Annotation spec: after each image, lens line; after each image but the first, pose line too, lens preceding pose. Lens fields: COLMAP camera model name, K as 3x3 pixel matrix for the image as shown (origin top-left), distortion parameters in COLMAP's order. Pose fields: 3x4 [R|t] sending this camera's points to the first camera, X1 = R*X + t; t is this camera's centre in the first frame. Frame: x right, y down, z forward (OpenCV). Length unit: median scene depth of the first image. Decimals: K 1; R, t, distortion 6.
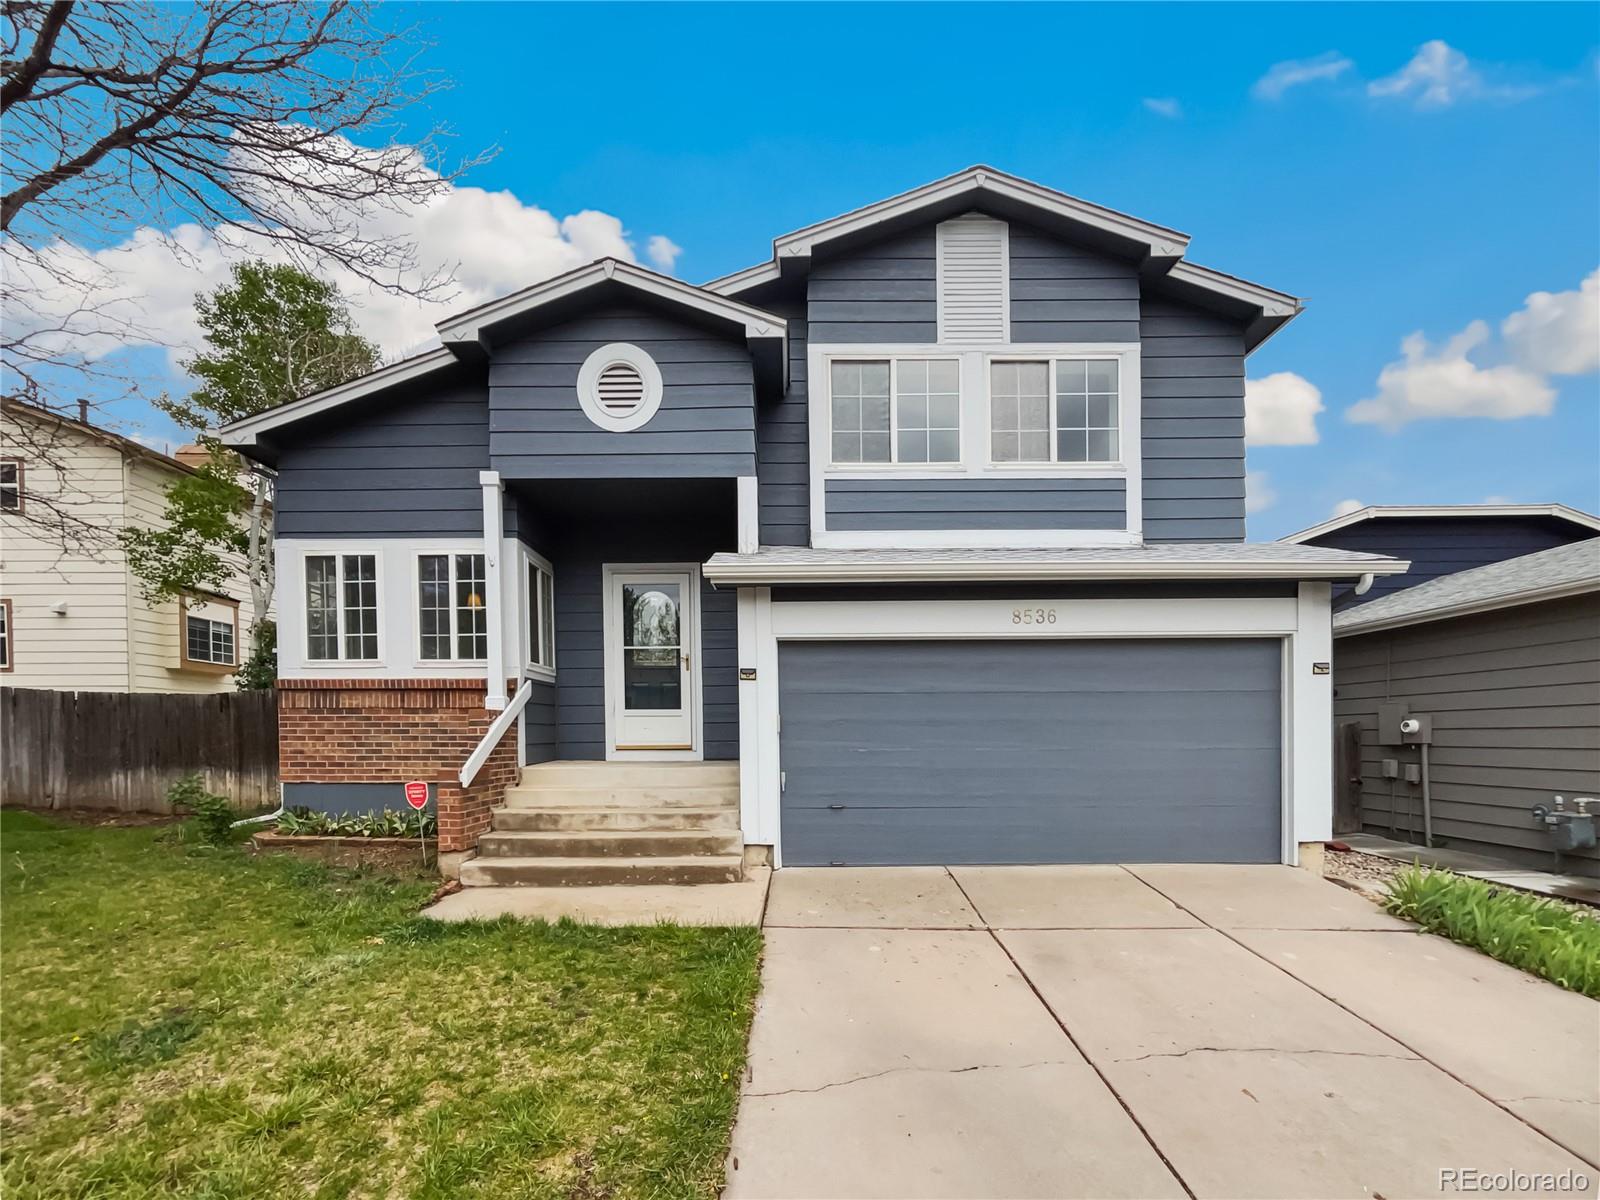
lens RADIAL K [[700.4, 0, 800.0], [0, 700.4, 744.1], [0, 0, 1]] dist [0.000661, 0.000466]
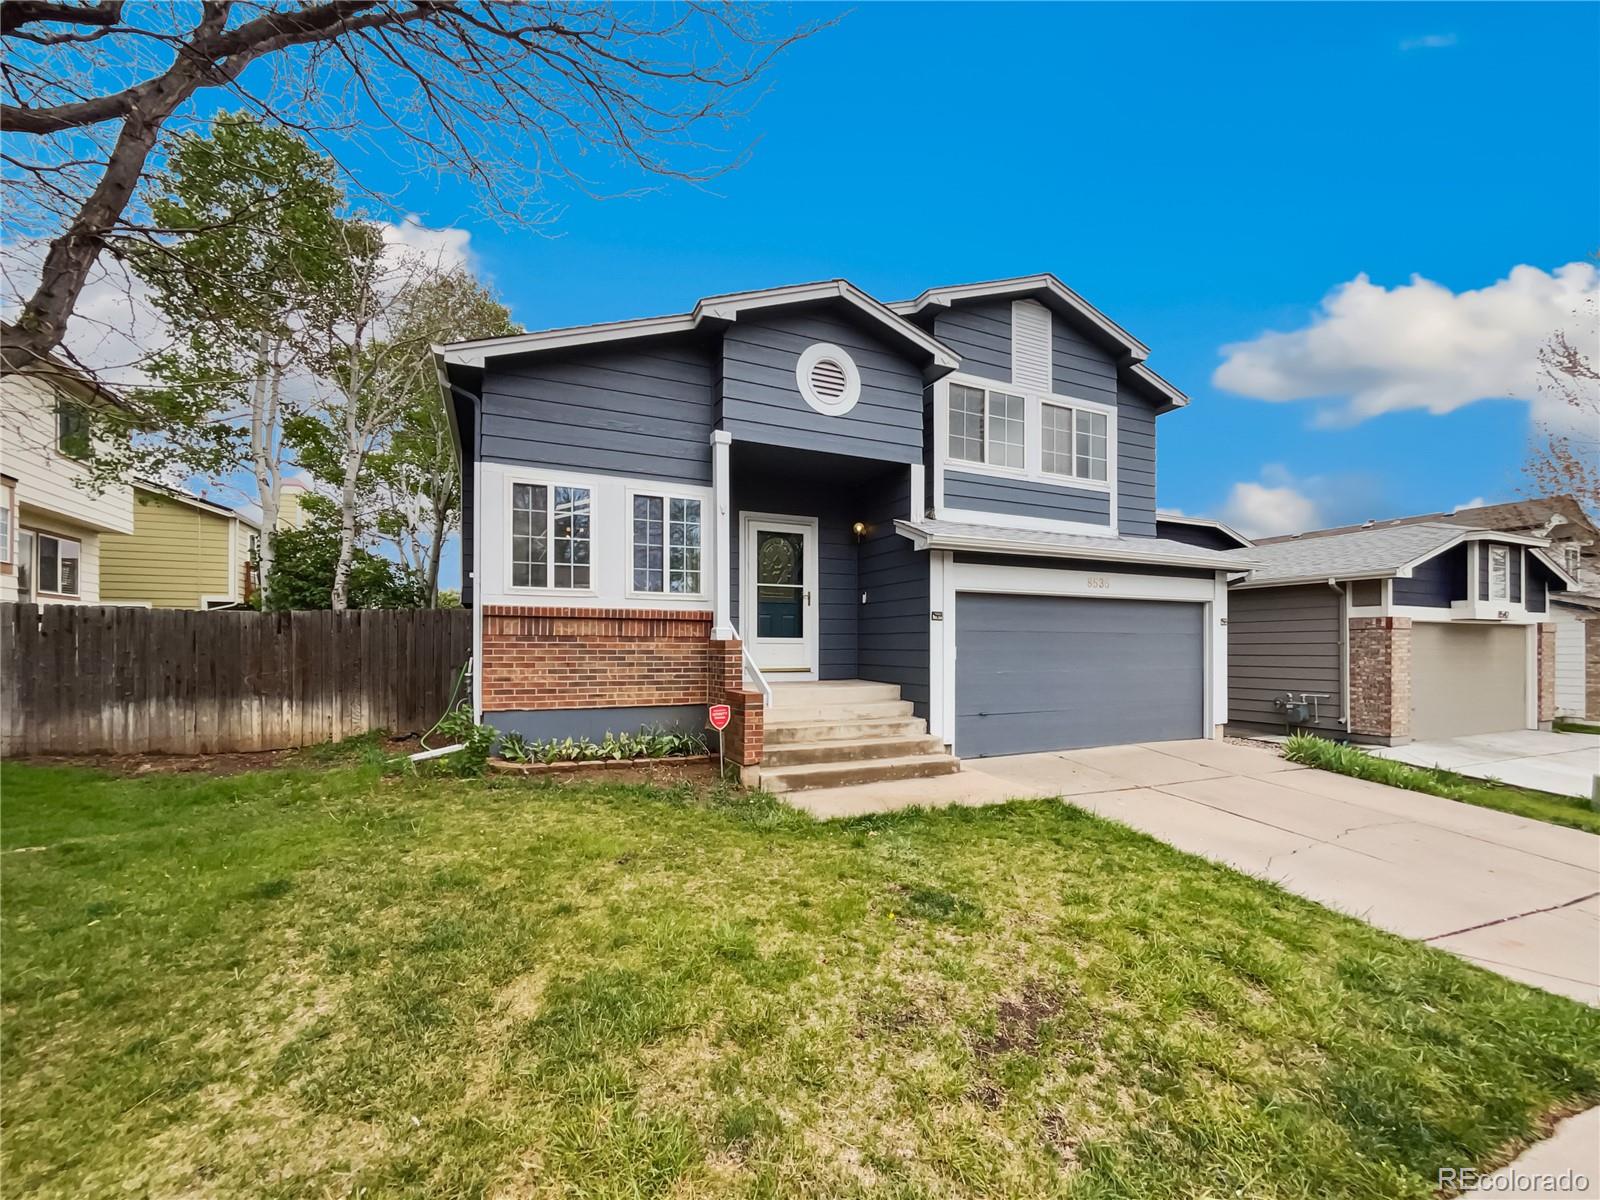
lens RADIAL K [[646.0, 0, 798.2], [0, 646.0, 645.2], [0, 0, 1]] dist [0.000840, -0.000195]
pose [[0.910330, 0.006226, 0.413836, -0.729077], [0.000682, 0.999863, -0.016542, -0.021778], [-0.413883, 0.015341, 0.910201, -0.002898]]
